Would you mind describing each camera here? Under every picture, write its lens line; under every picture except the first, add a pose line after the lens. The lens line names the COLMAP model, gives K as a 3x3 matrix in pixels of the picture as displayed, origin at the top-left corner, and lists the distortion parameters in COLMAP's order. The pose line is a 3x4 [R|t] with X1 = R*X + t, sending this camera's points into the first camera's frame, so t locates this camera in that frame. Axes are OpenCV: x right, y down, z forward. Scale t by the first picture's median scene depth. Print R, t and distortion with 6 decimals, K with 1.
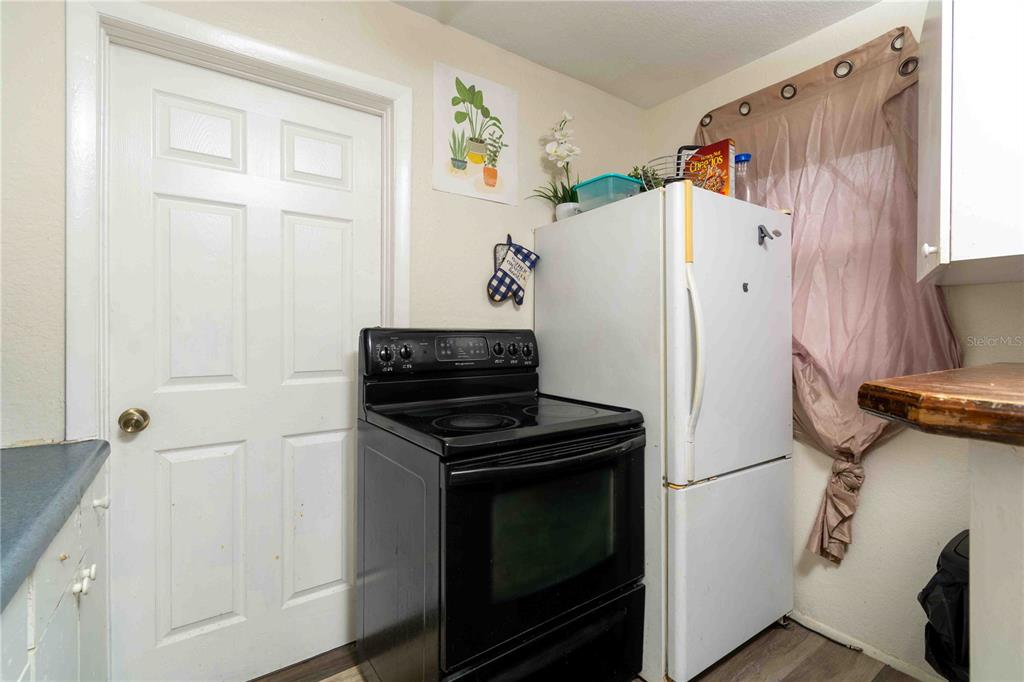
lens RADIAL K [[465.1, 0, 516.6], [0, 465.1, 332.0], [0, 0, 1]] dist [0.000196, -0.000169]
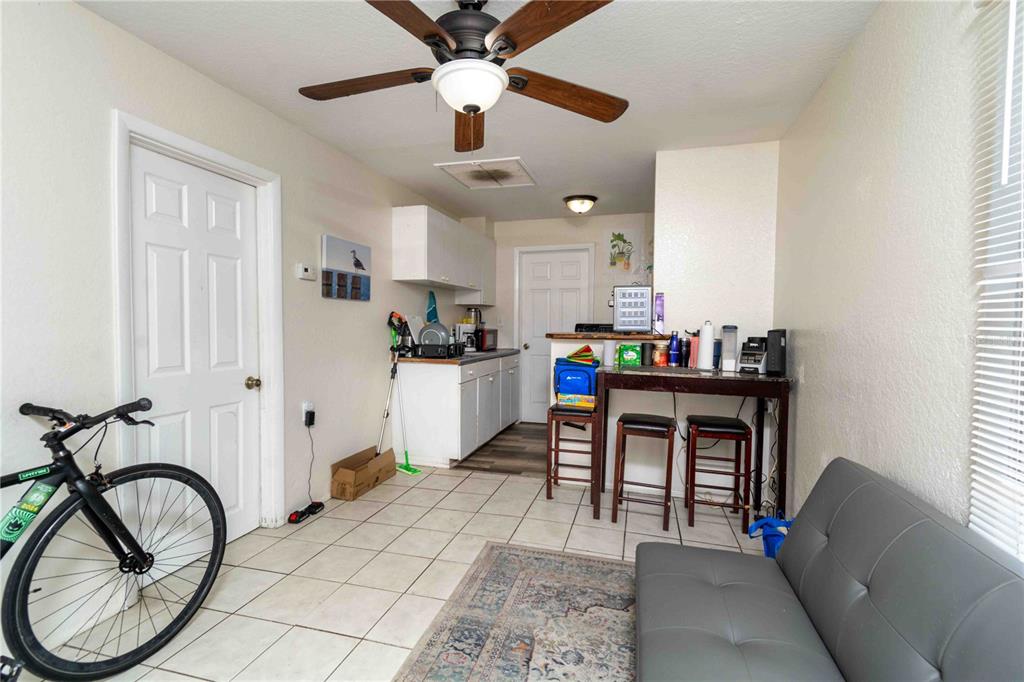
lens RADIAL K [[481.6, 0, 512.0], [0, 481.6, 341.0], [0, 0, 1]] dist [0.001251, 0.000210]
pose [[0.626782, 0.027036, -0.778726, 1.712498], [-0.001591, 0.999440, 0.033418, 0.004324], [0.779193, -0.019706, 0.626474, -1.252067]]
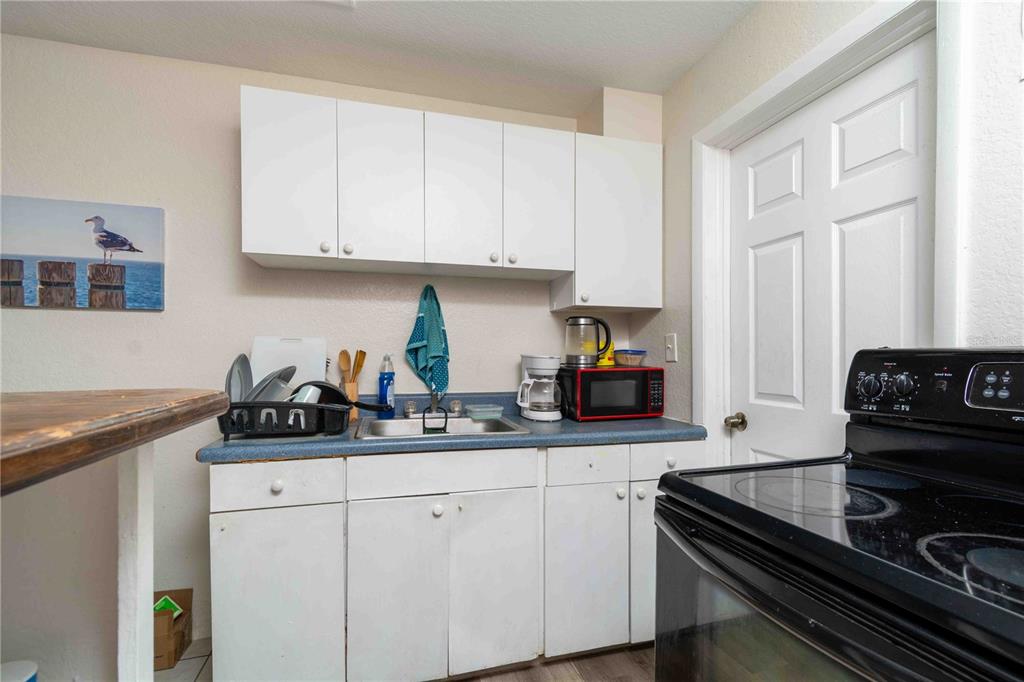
lens RADIAL K [[469.2, 0, 516.1], [0, 469.2, 355.7], [0, 0, 1]] dist [0.001587, 0.000174]
pose [[-0.337282, -0.003708, -0.941396, 0.481411], [-0.003263, 0.999991, -0.002770, 0.003949], [0.941398, 0.002138, -0.337291, 0.601644]]
